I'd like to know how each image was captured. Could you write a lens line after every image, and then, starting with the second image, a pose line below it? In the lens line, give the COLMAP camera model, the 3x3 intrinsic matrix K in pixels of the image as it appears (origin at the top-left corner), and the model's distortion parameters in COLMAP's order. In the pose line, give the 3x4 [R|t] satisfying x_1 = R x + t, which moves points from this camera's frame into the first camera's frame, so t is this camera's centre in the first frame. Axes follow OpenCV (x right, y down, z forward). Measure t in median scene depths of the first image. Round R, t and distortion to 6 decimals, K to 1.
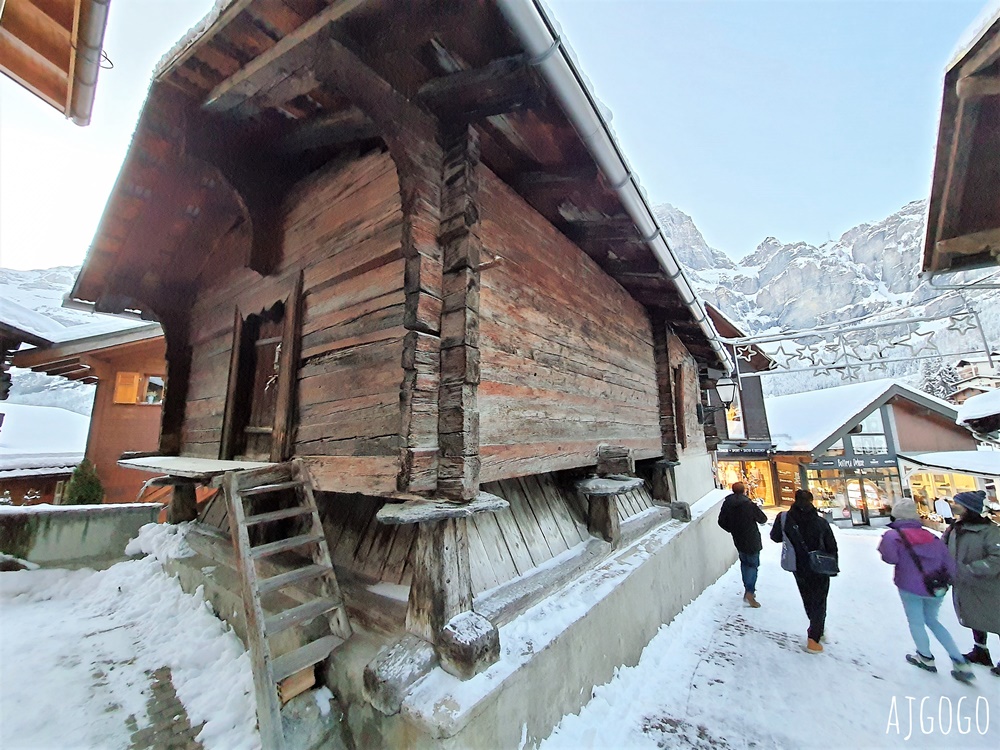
lens RADIAL K [[390.5, 0, 497.6], [0, 390.5, 373.5], [0, 0, 1]] dist [0.003961, -0.001833]
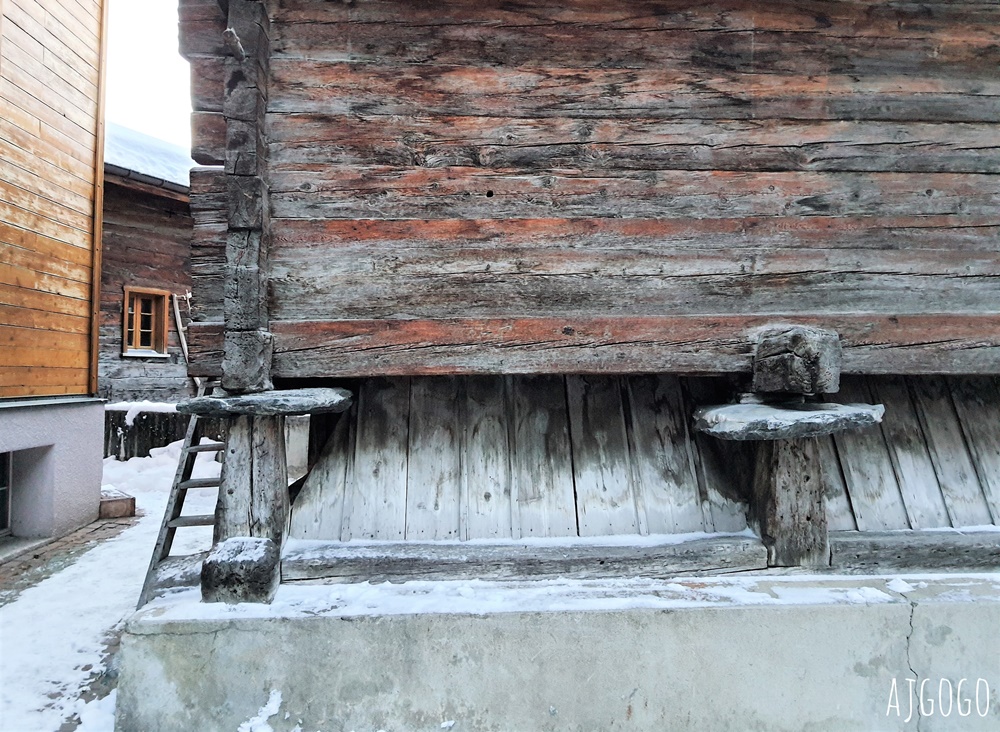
lens RADIAL K [[777.3, 0, 490.7], [0, 777.3, 346.9], [0, 0, 1]] dist [0.086284, -0.130764]
pose [[0.652801, -0.010254, -0.757460, 0.569155], [0.122171, 0.988244, 0.091912, 0.070822], [0.747613, -0.152540, 0.646380, 0.177483]]
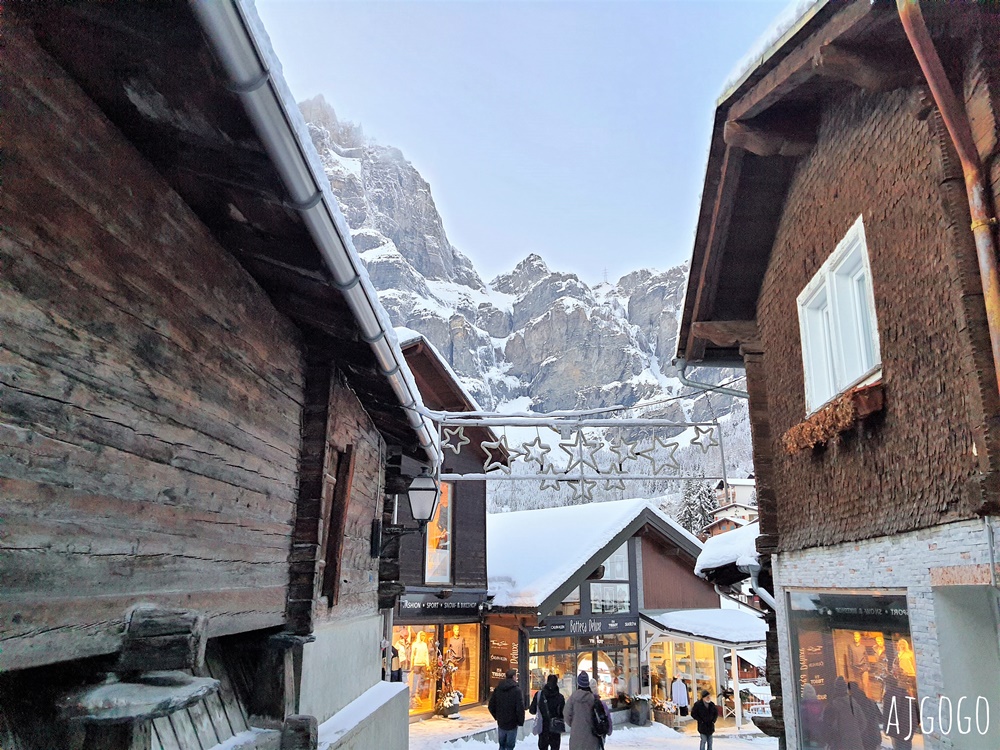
lens RADIAL K [[777.3, 0, 502.8], [0, 777.3, 377.3], [0, 0, 1]] dist [0.086284, -0.130764]
pose [[0.819446, 0.167057, 0.548271, 0.051854], [-0.121972, 0.985497, -0.117979, -0.019637], [-0.560028, 0.029804, 0.827937, -0.007362]]
